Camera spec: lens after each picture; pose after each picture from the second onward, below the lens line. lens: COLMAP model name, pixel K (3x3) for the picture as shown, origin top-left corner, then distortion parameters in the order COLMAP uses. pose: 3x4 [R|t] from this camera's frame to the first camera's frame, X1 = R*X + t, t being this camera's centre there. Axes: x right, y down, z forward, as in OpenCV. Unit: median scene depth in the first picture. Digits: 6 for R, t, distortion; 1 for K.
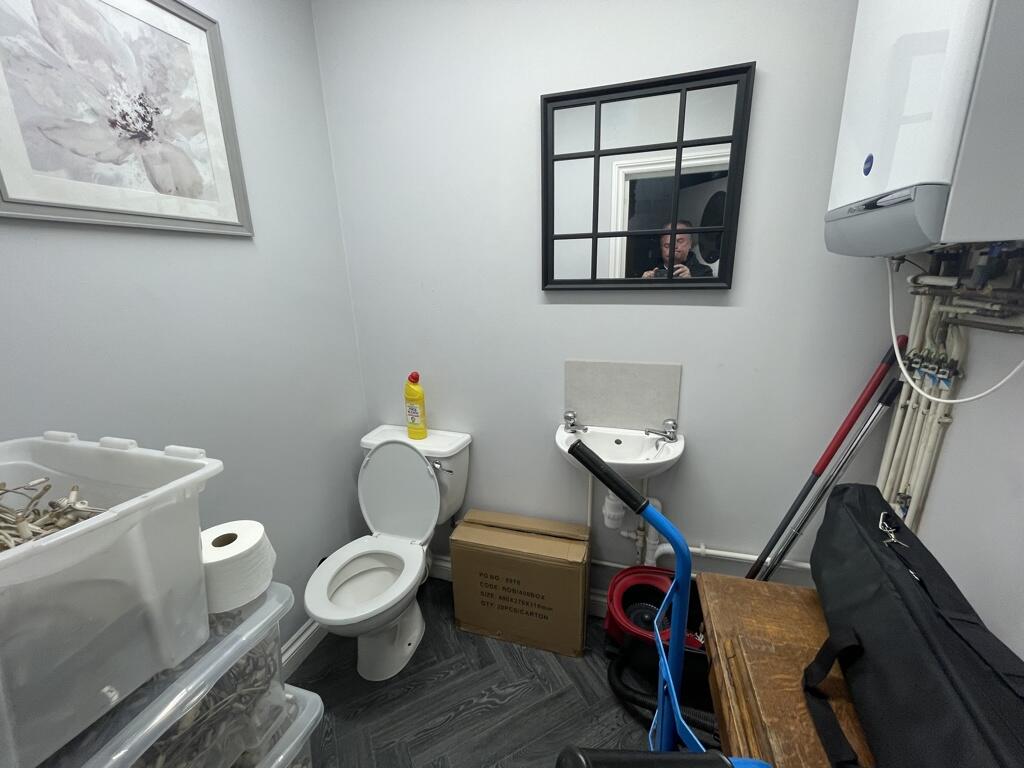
lens RADIAL K [[410.4, 0, 514.3], [0, 410.4, 385.9], [0, 0, 1]] dist [-0.006354, 0.000164]
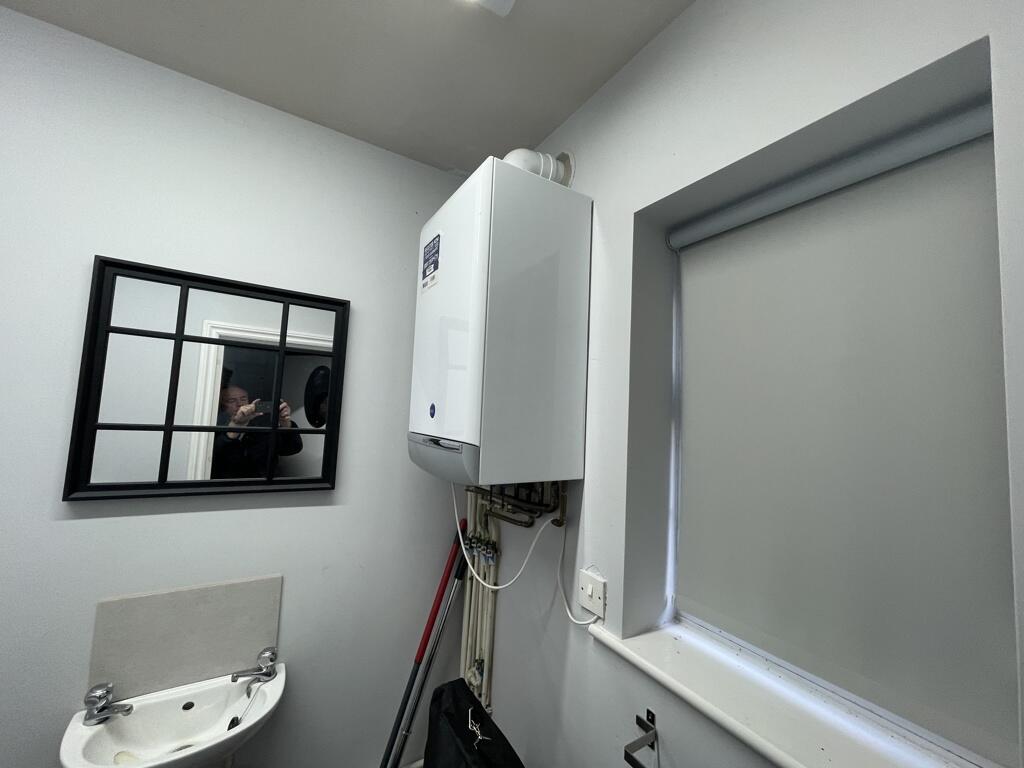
lens RADIAL K [[405.3, 0, 512.0], [0, 405.3, 384.0], [0, 0, 1]] dist [-0.008423, 0.000040]
pose [[0.635749, 0.119106, 0.762651, 0.013799], [0.140661, 0.953604, -0.266184, -0.150045], [-0.758971, 0.276501, 0.589499, 0.004559]]
